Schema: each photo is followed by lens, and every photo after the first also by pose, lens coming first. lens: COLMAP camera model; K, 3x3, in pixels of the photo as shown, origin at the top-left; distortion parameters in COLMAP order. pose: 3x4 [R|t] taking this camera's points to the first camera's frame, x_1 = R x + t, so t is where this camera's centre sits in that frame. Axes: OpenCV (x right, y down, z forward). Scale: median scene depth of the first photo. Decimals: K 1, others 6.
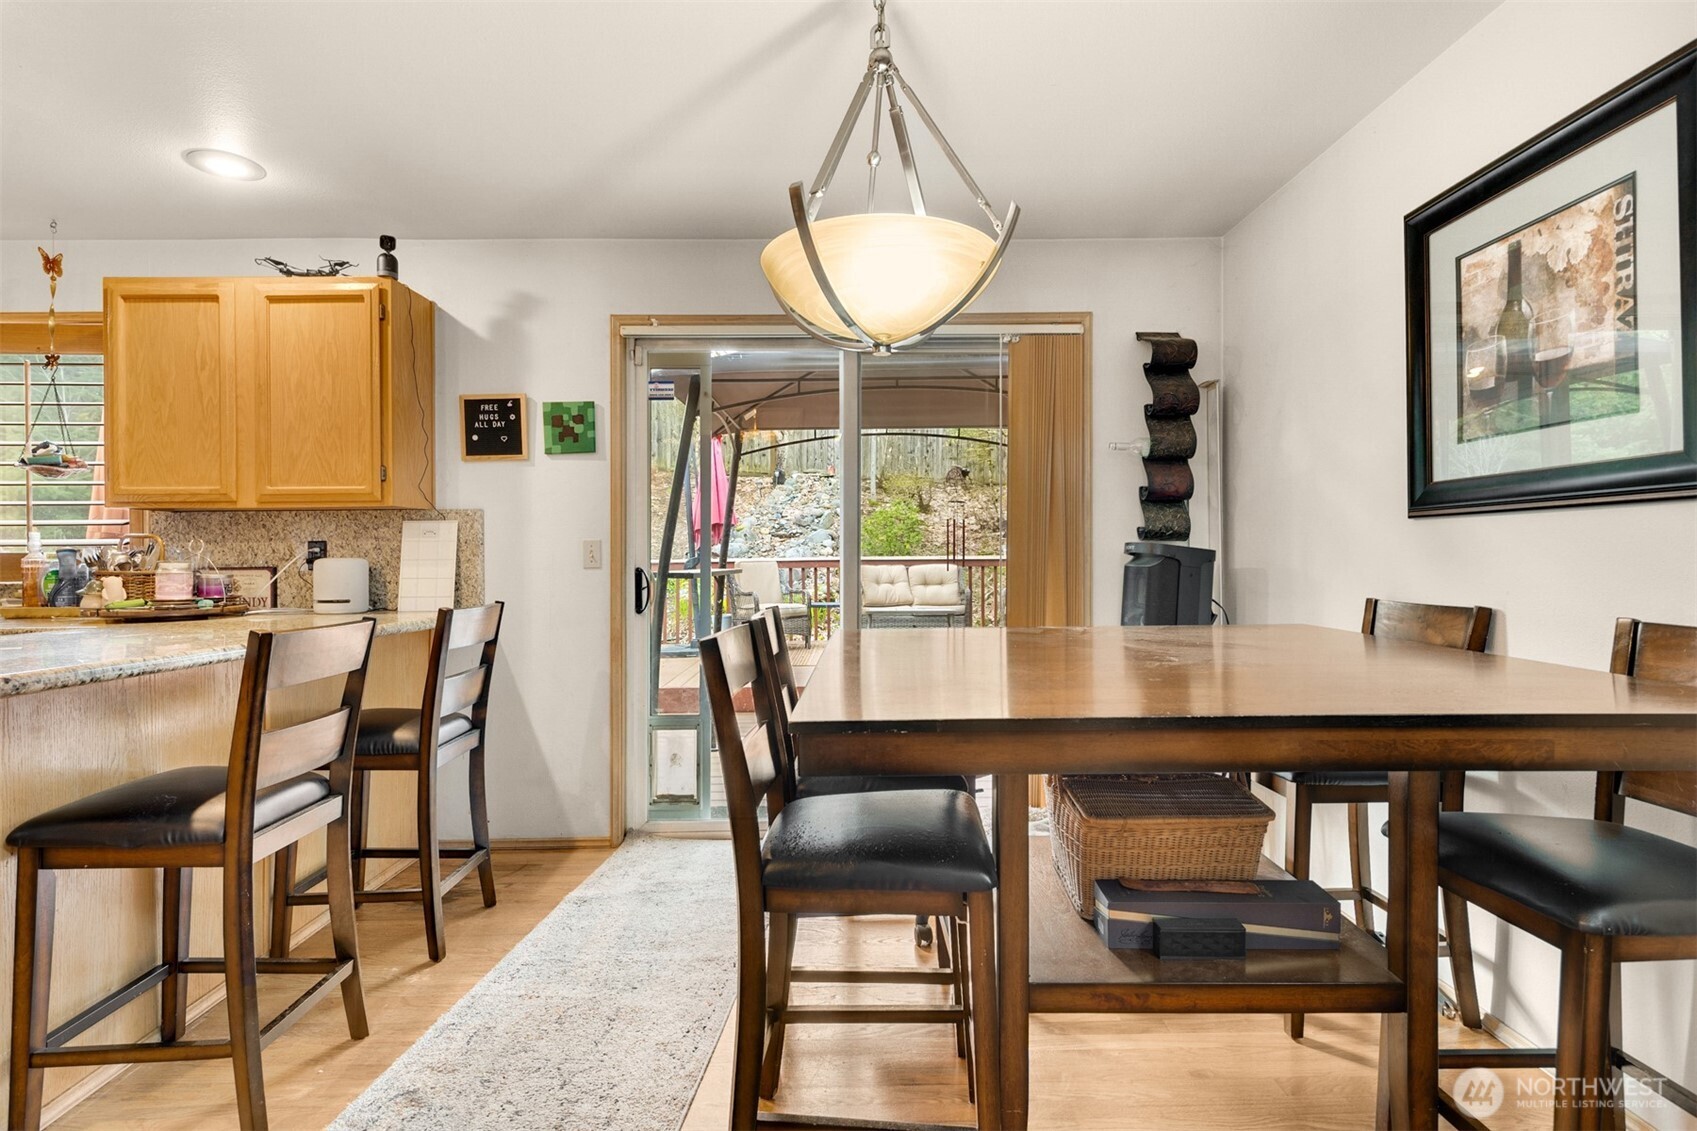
lens RADIAL K [[820.9, 0, 852.7], [0, 820.9, 551.2], [0, 0, 1]] dist [0.004583, -0.004167]
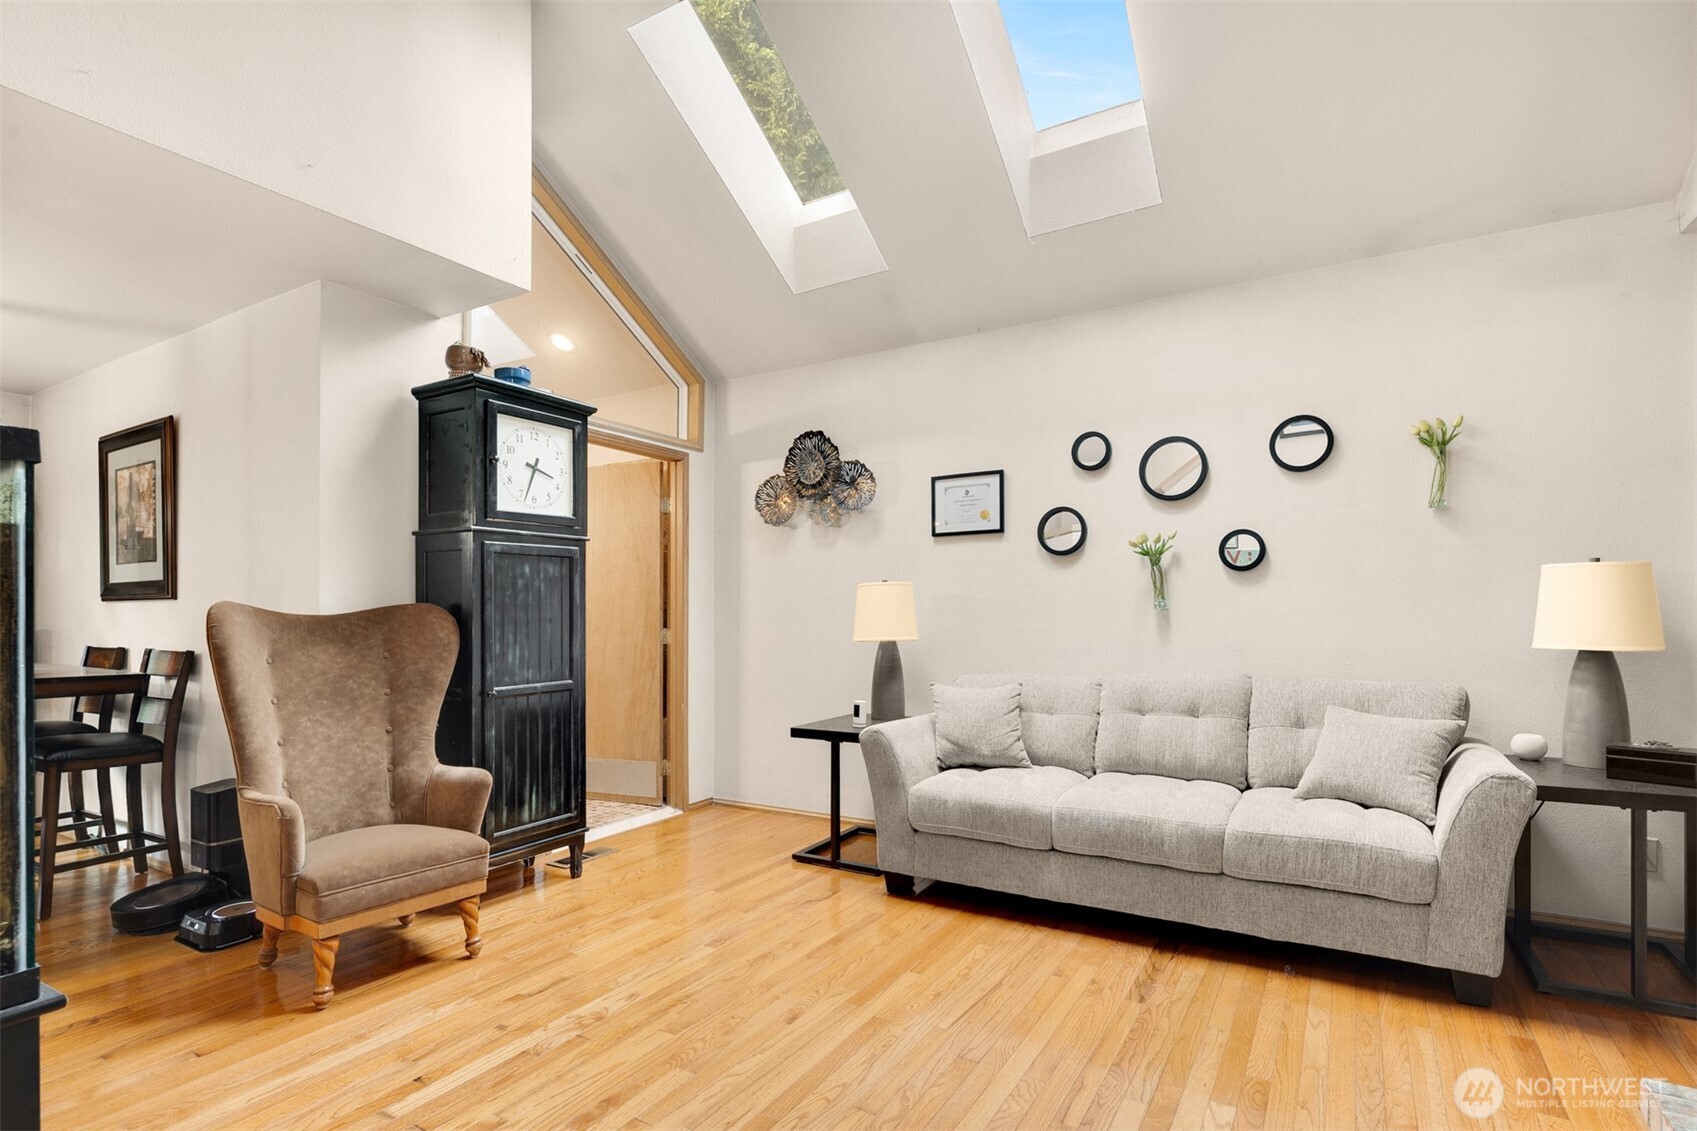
lens RADIAL K [[820.9, 0, 798.5], [0, 820.9, 607.3], [0, 0, 1]] dist [0.004583, -0.004167]
pose [[0.547606, 0.014281, 0.836614, -0.007224], [-0.004489, 0.999890, -0.014130, -0.005554], [-0.836724, 0.003982, 0.547610, -1.006774]]
